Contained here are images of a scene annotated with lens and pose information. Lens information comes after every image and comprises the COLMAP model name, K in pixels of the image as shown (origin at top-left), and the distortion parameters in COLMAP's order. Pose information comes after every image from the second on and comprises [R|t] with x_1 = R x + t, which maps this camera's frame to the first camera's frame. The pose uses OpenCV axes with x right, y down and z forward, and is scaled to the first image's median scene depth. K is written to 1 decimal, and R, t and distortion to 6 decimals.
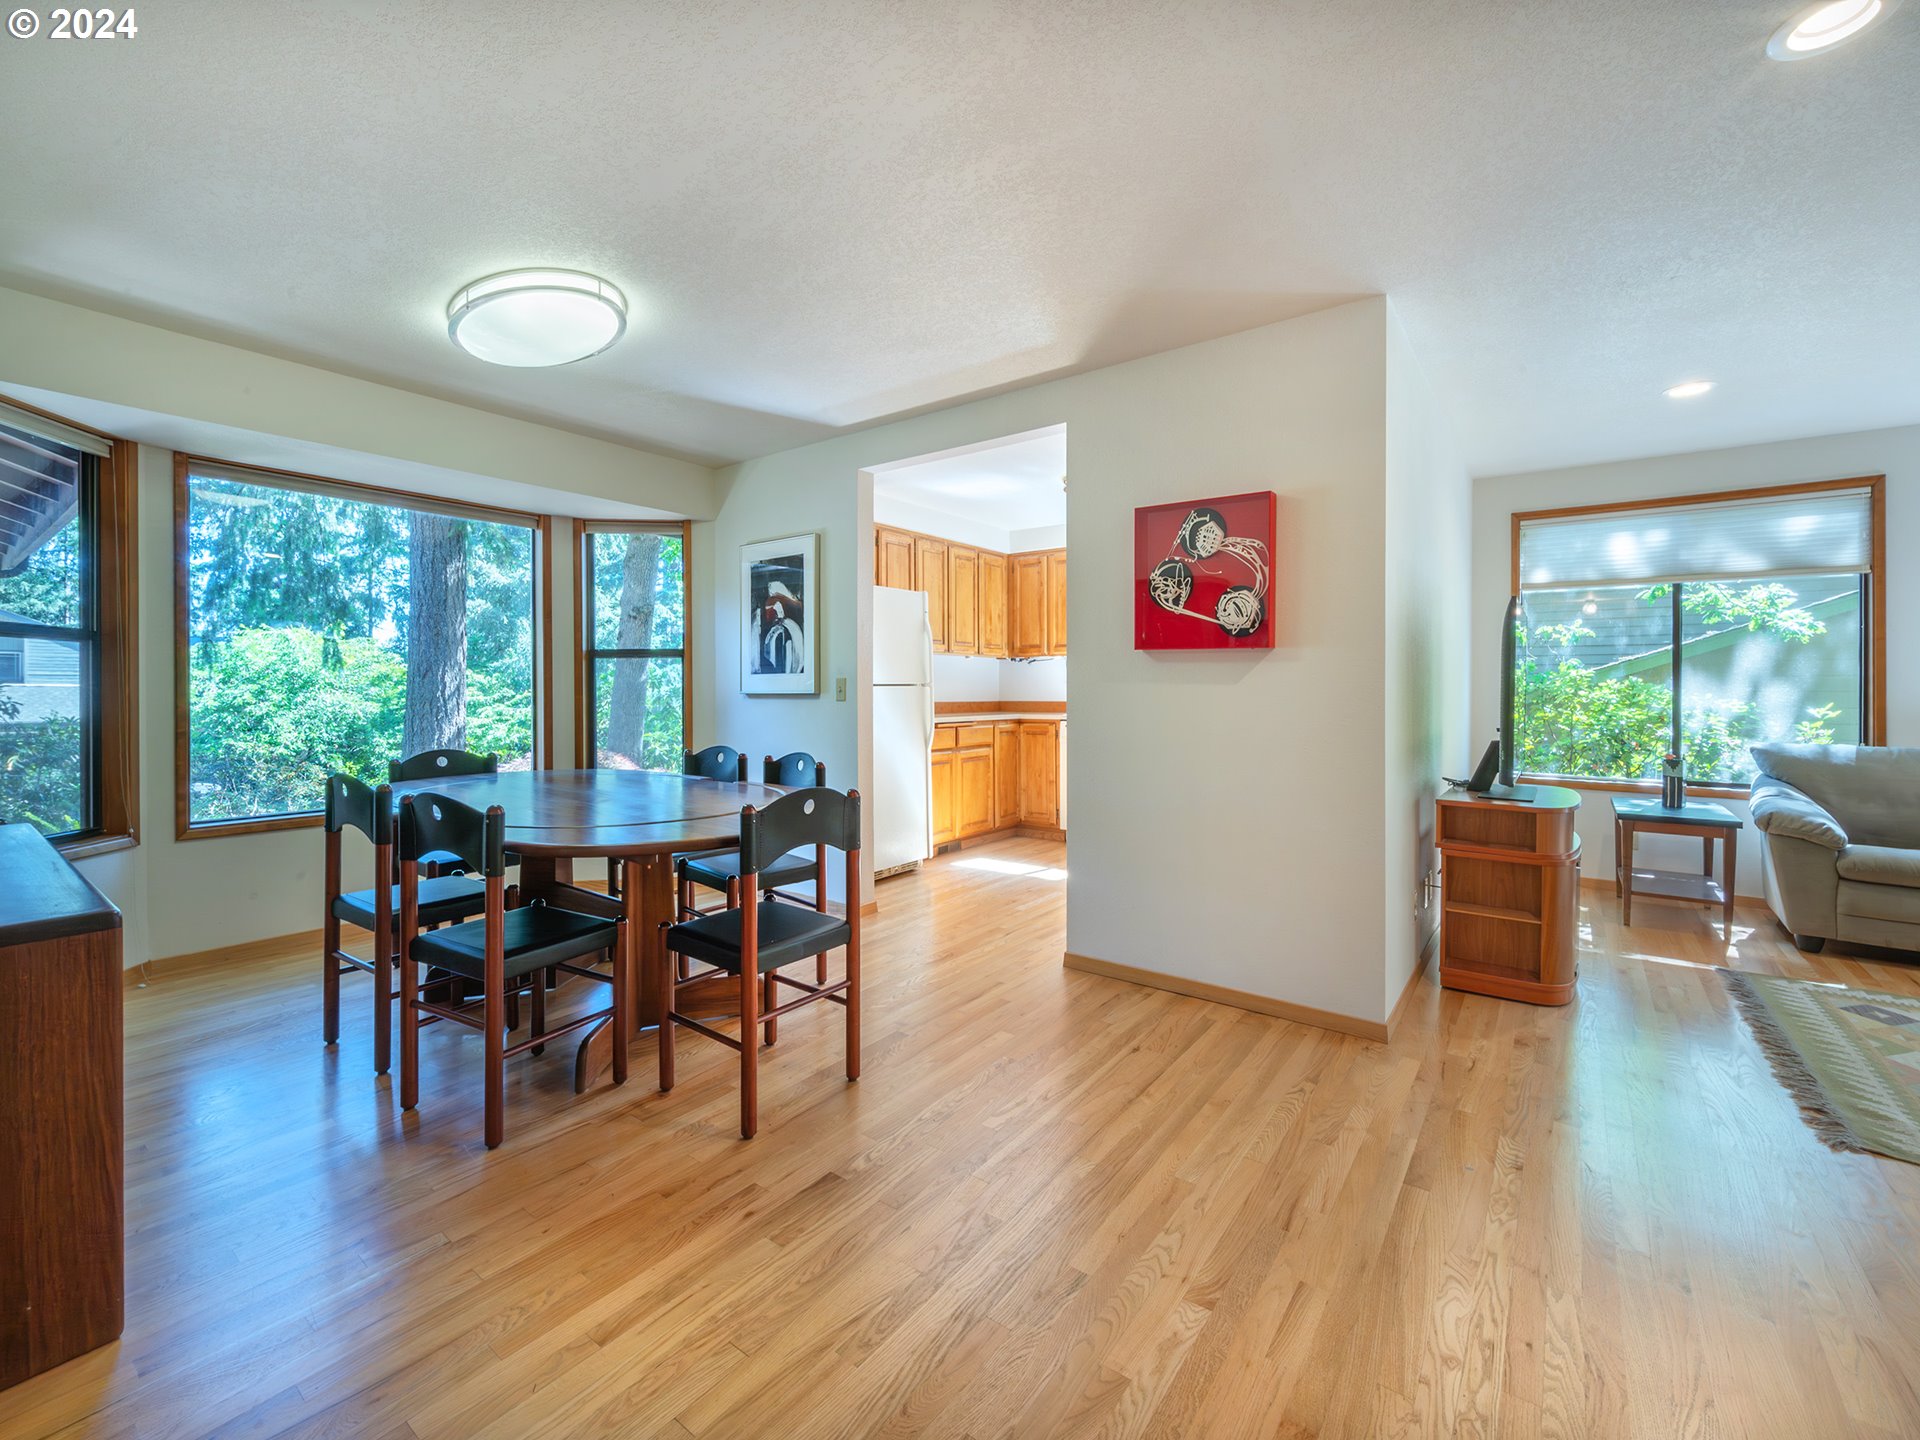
lens RADIAL K [[805.0, 0, 951.9], [0, 805.0, 690.0], [0, 0, 1]] dist [-0.003488, 0.000355]
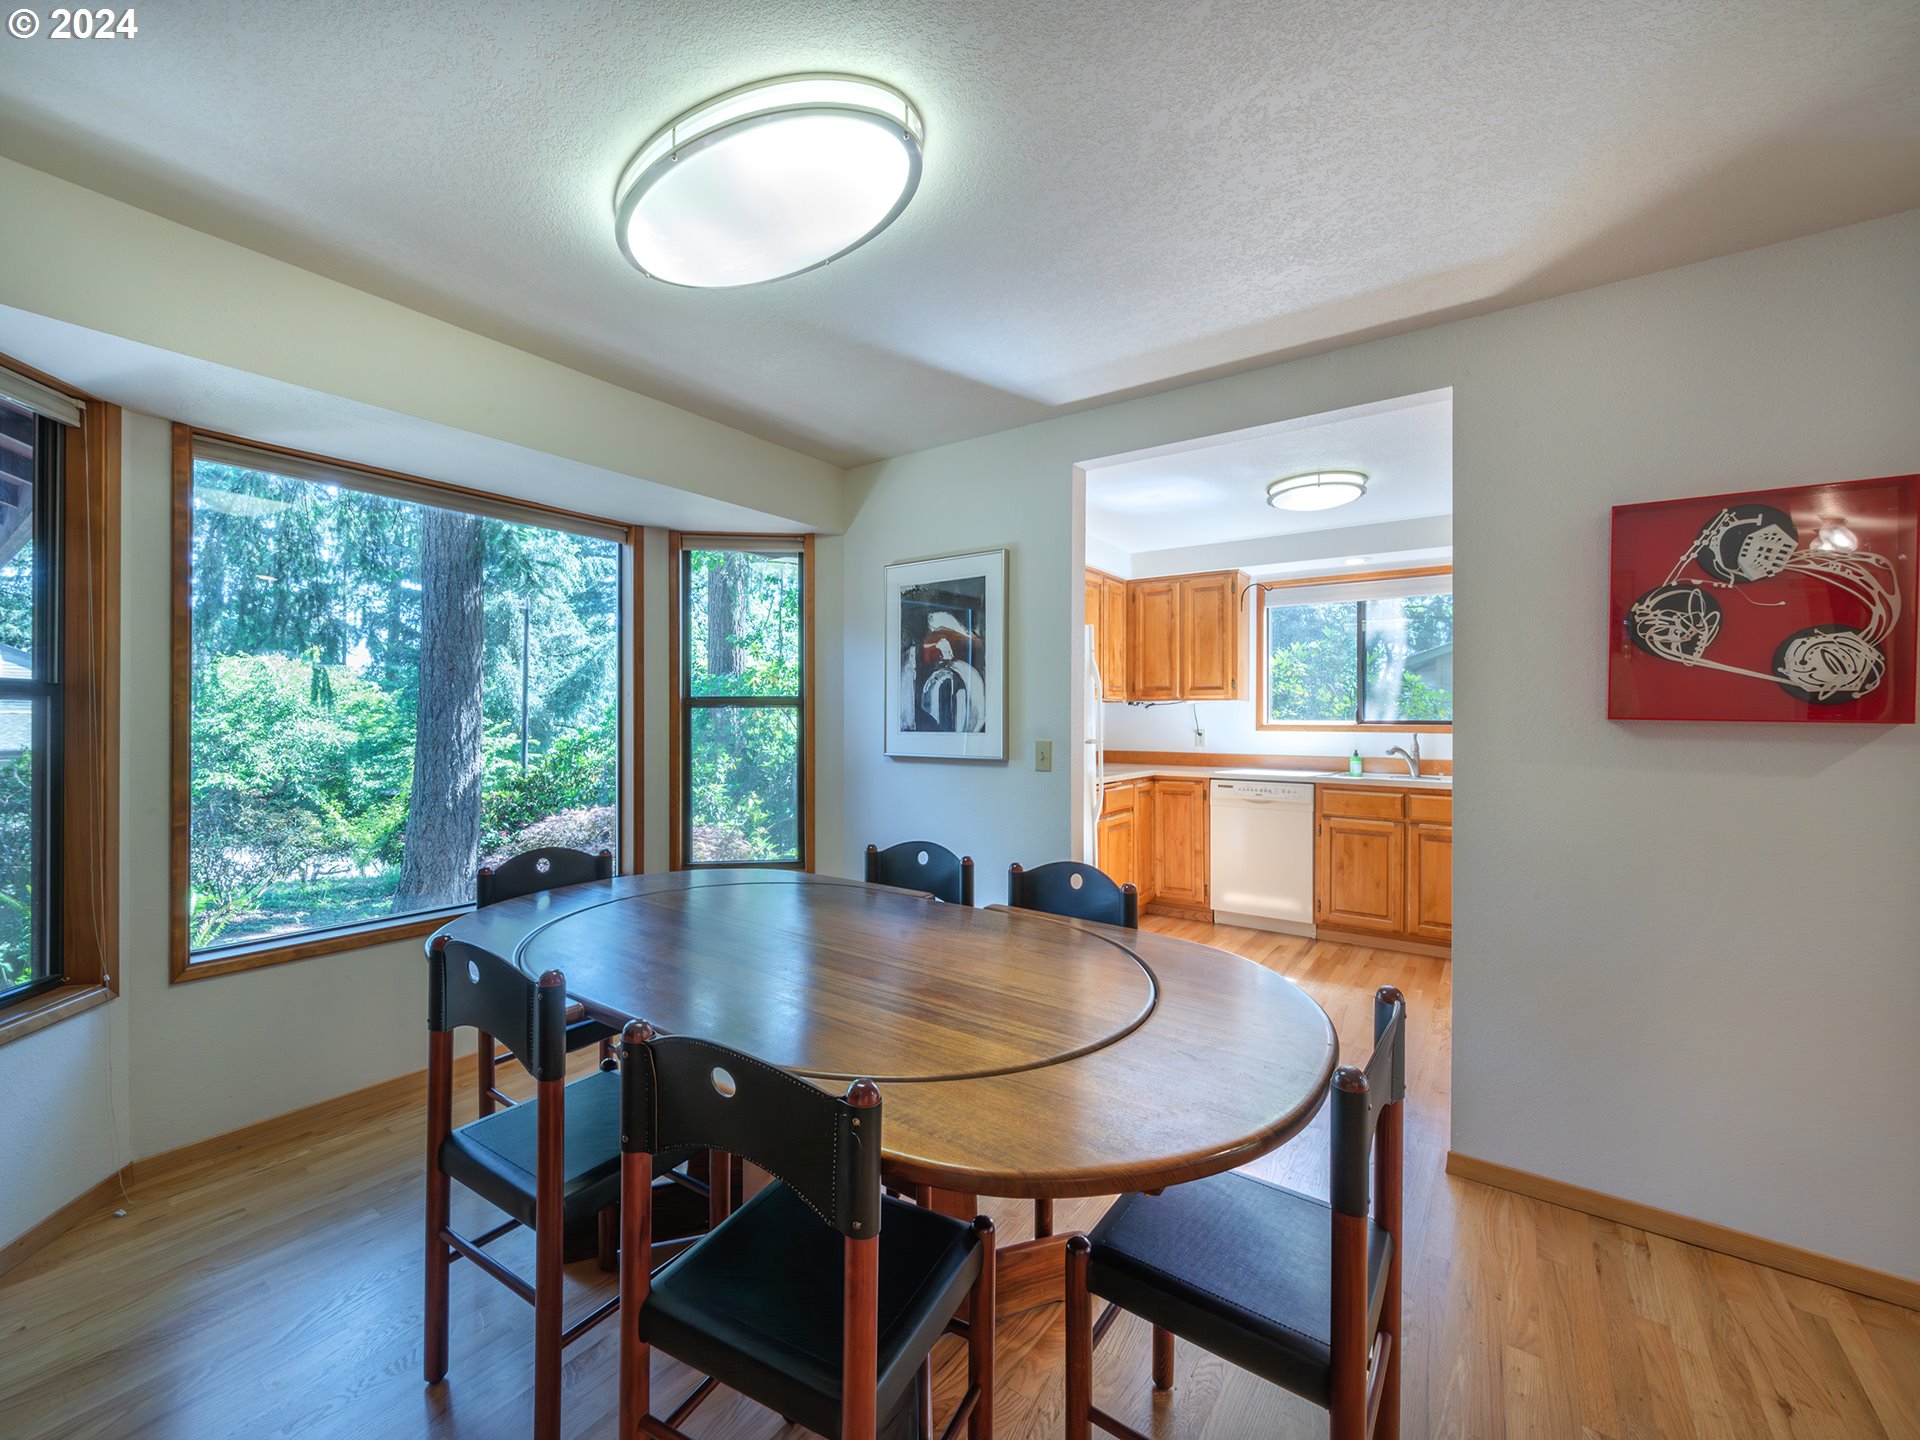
lens RADIAL K [[805.0, 0, 912.7], [0, 805.0, 714.5], [0, 0, 1]] dist [-0.003488, 0.000355]
pose [[0.999953, 0.005272, -0.008173, -0.235393], [-0.005312, 0.999974, -0.004934, -0.032574], [0.008147, 0.004977, 0.999954, 0.228120]]
